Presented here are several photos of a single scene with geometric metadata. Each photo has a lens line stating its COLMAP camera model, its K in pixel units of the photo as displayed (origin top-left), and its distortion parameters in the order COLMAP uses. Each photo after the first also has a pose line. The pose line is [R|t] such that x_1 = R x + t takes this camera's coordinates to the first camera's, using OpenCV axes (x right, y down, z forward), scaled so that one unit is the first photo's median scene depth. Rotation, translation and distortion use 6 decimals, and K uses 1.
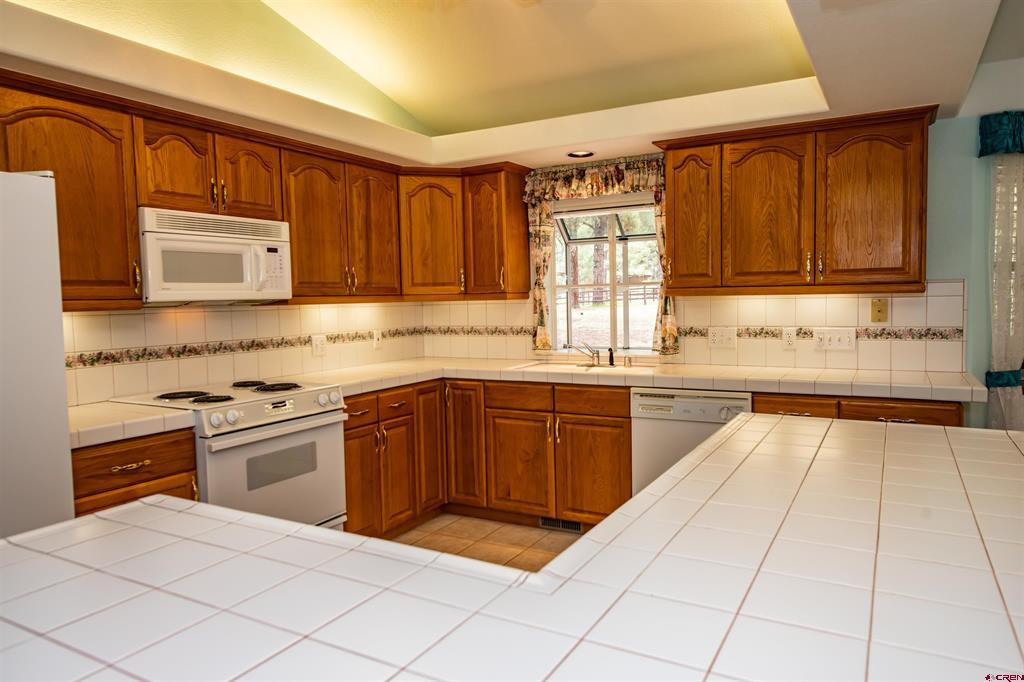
lens RADIAL K [[667.9, 0, 523.0], [0, 667.9, 337.5], [0, 0, 1]] dist [-0.010112, 0.003797]
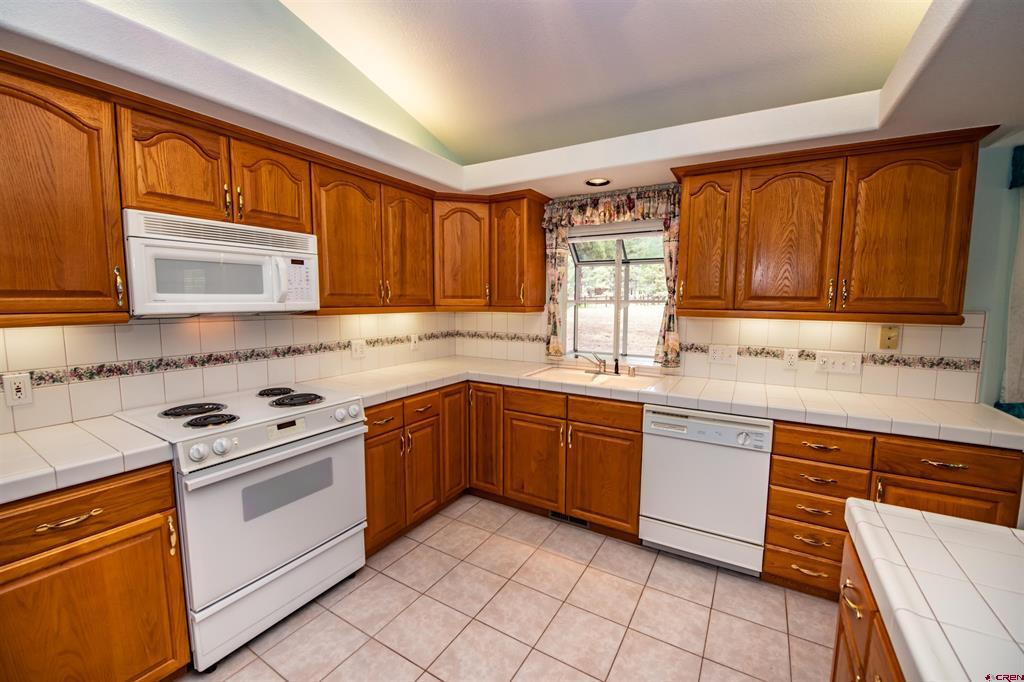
lens RADIAL K [[404.1, 0, 521.0], [0, 404.1, 338.7], [0, 0, 1]] dist [-0.019088, -0.001905]
pose [[0.999367, 0.030151, -0.018880, -0.020893], [-0.029449, 0.998902, 0.036426, -0.043643], [0.019958, -0.035847, 0.999158, 0.365825]]
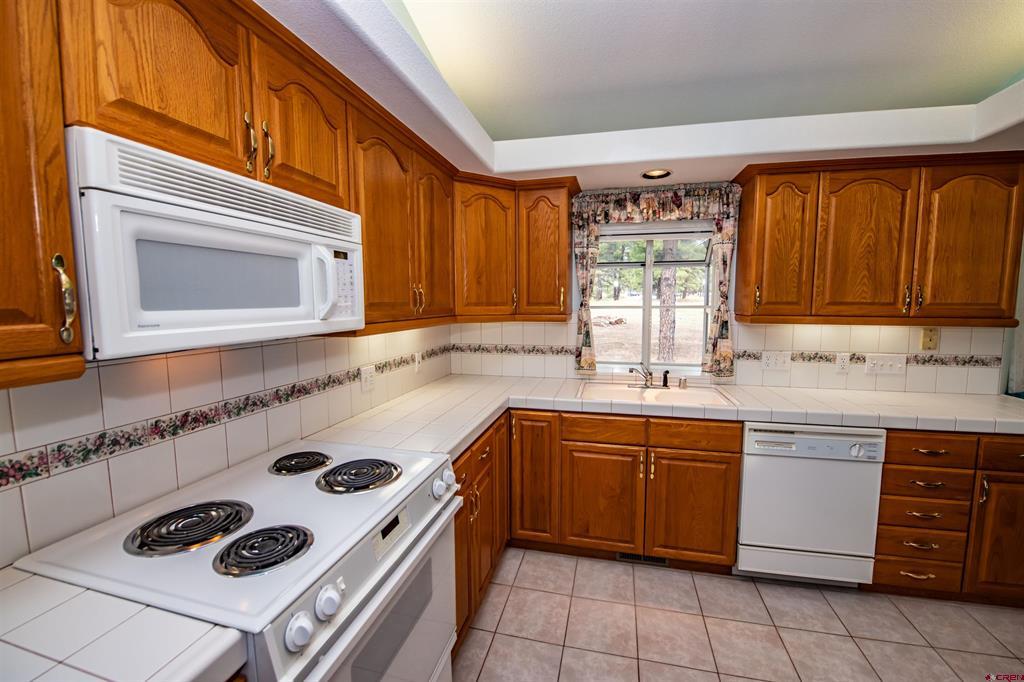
lens RADIAL K [[404.1, 0, 519.6], [0, 404.1, 338.3], [0, 0, 1]] dist [-0.019088, -0.001905]
pose [[0.962864, -0.005428, 0.269934, -0.291926], [-0.002051, 0.999622, 0.027416, -0.057432], [-0.269981, -0.026952, 0.962488, 0.536386]]
